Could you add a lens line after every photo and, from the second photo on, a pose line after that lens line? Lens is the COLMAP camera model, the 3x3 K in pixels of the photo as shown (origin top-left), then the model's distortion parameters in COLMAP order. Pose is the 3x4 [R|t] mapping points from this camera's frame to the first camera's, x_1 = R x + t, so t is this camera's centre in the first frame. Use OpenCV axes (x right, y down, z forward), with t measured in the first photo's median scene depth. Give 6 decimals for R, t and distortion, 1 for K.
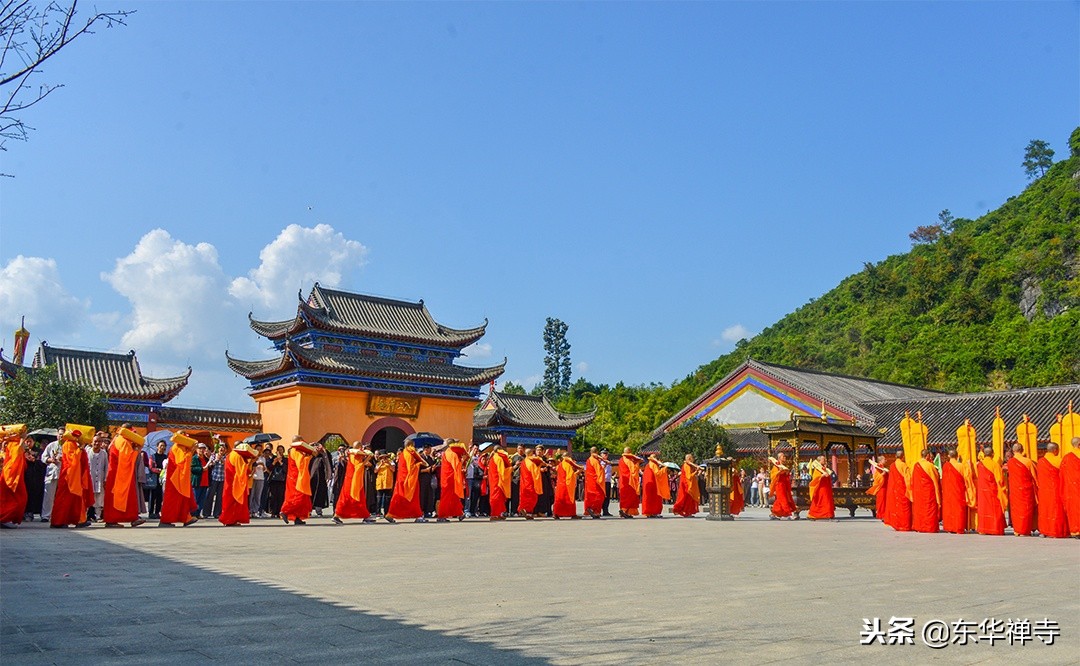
lens RADIAL K [[840.7, 0, 558.7], [0, 840.7, 334.0], [0, 0, 1]] dist [-0.004343, -0.004368]
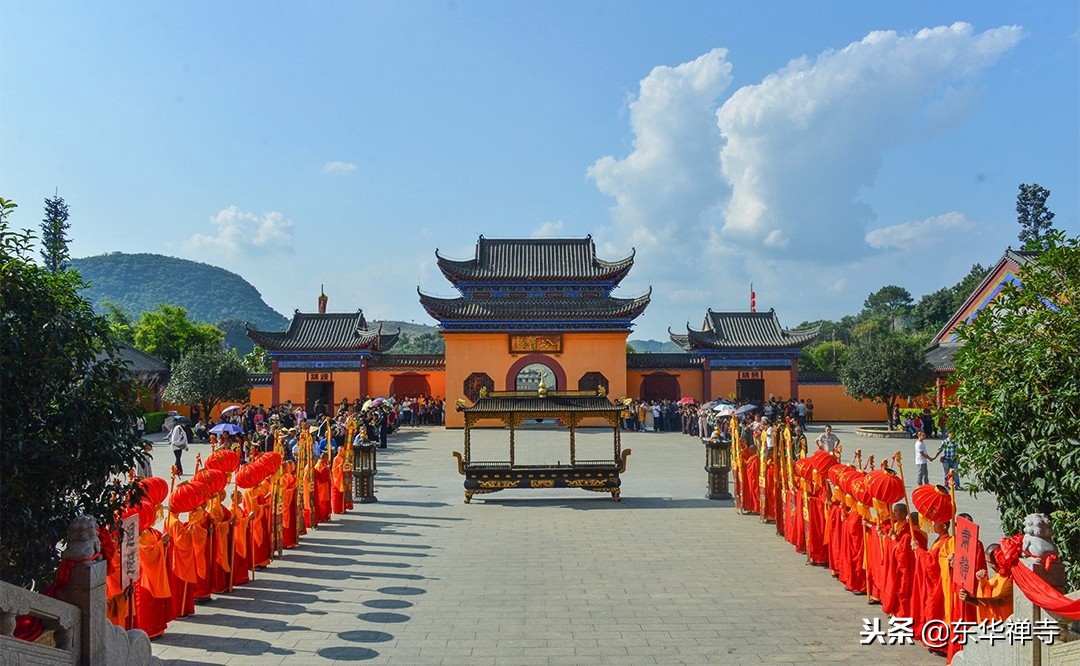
lens RADIAL K [[840.7, 0, 558.7], [0, 840.7, 334.0], [0, 0, 1]] dist [-0.004343, -0.004368]
pose [[0.808534, -0.045206, -0.586710, 0.438424], [0.121836, 0.988300, 0.091751, -0.021013], [0.575698, -0.145666, 0.804583, 0.147554]]
